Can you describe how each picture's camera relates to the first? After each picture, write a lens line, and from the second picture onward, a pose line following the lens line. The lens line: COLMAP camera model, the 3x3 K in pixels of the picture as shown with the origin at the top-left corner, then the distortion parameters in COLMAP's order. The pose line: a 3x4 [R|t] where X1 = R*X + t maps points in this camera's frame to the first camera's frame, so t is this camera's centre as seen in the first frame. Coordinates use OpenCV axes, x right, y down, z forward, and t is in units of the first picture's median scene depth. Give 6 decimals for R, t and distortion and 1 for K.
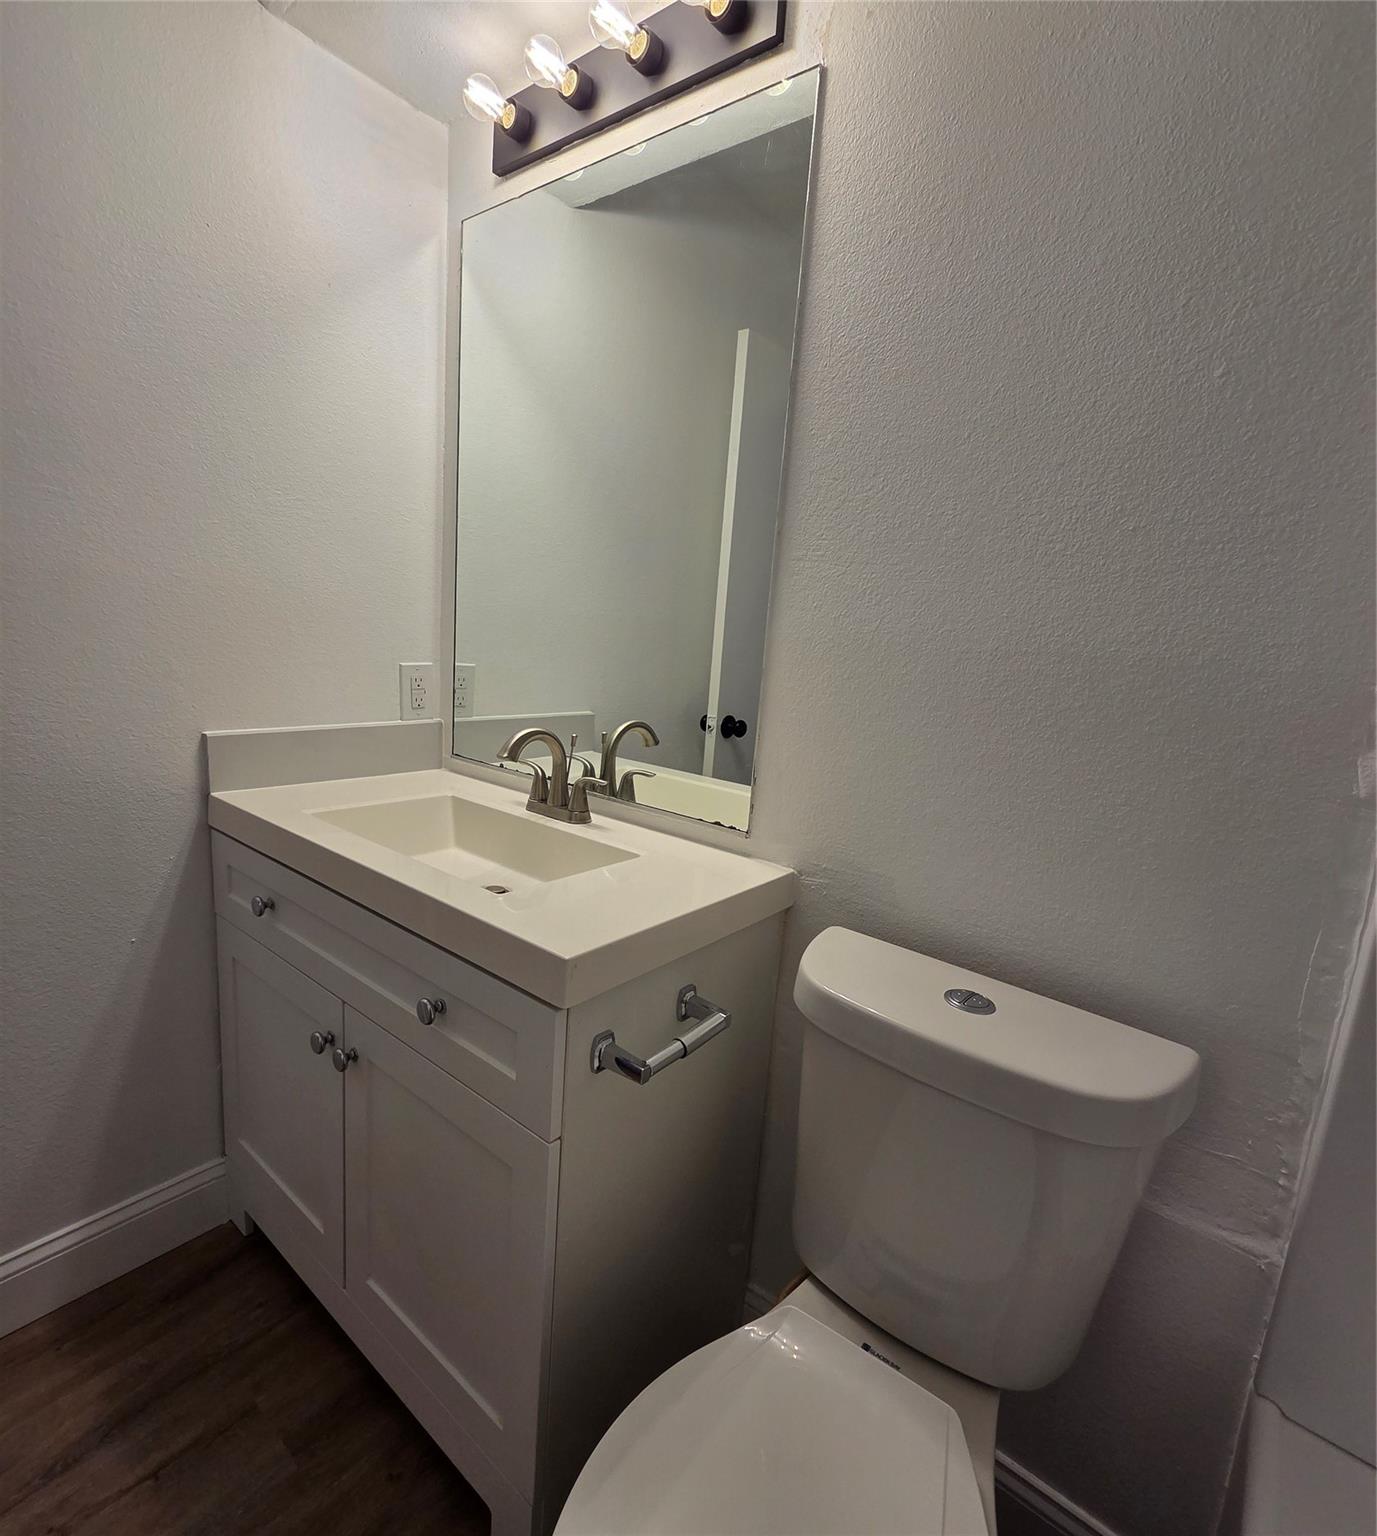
lens RADIAL K [[751.6, 0, 679.3], [0, 751.6, 774.6], [0, 0, 1]] dist [0.000988, 0.000054]
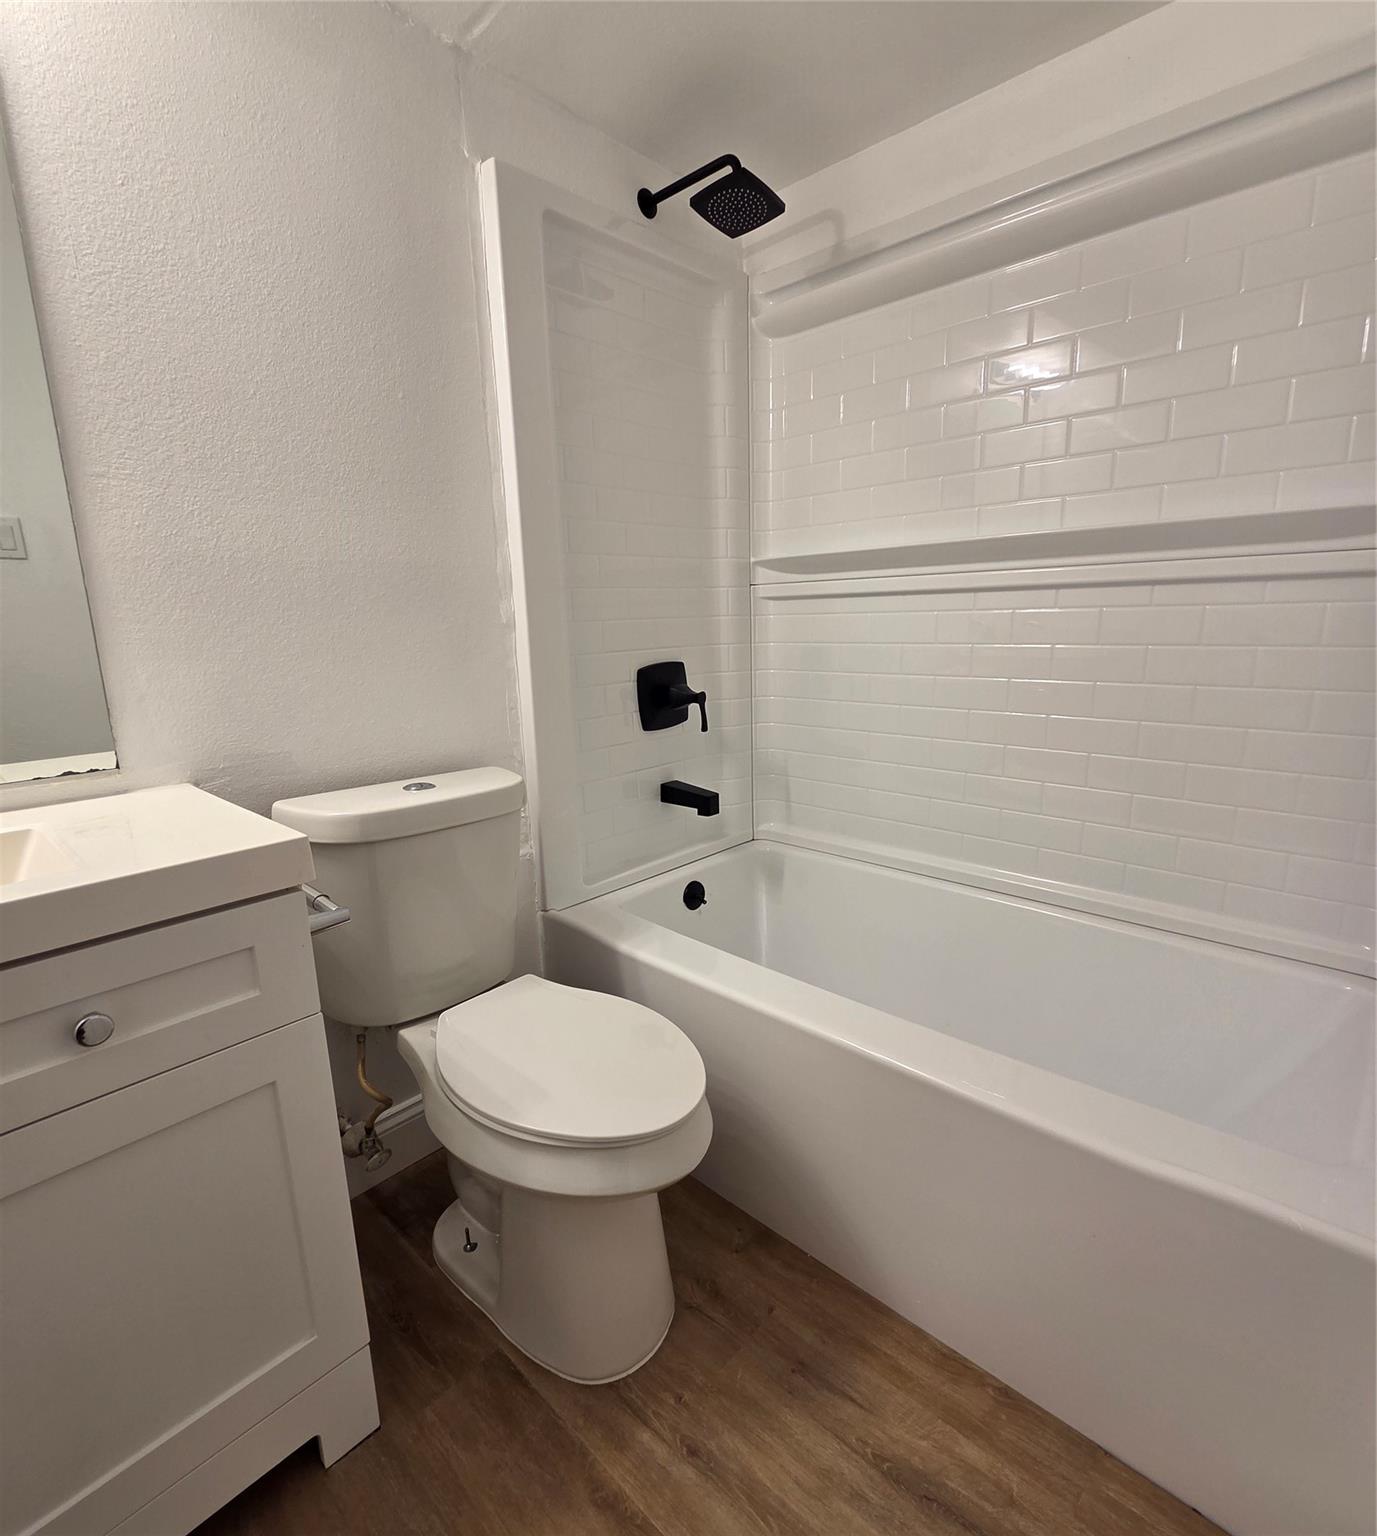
lens RADIAL K [[765.7, 0, 688.5], [0, 765.7, 768.0], [0, 0, 1]] dist [0.001690, -0.000054]
pose [[0.071909, -0.276224, 0.958400, -0.910135], [0.212802, 0.943011, 0.255822, -0.019892], [-0.974446, 0.185554, 0.126592, 0.207780]]
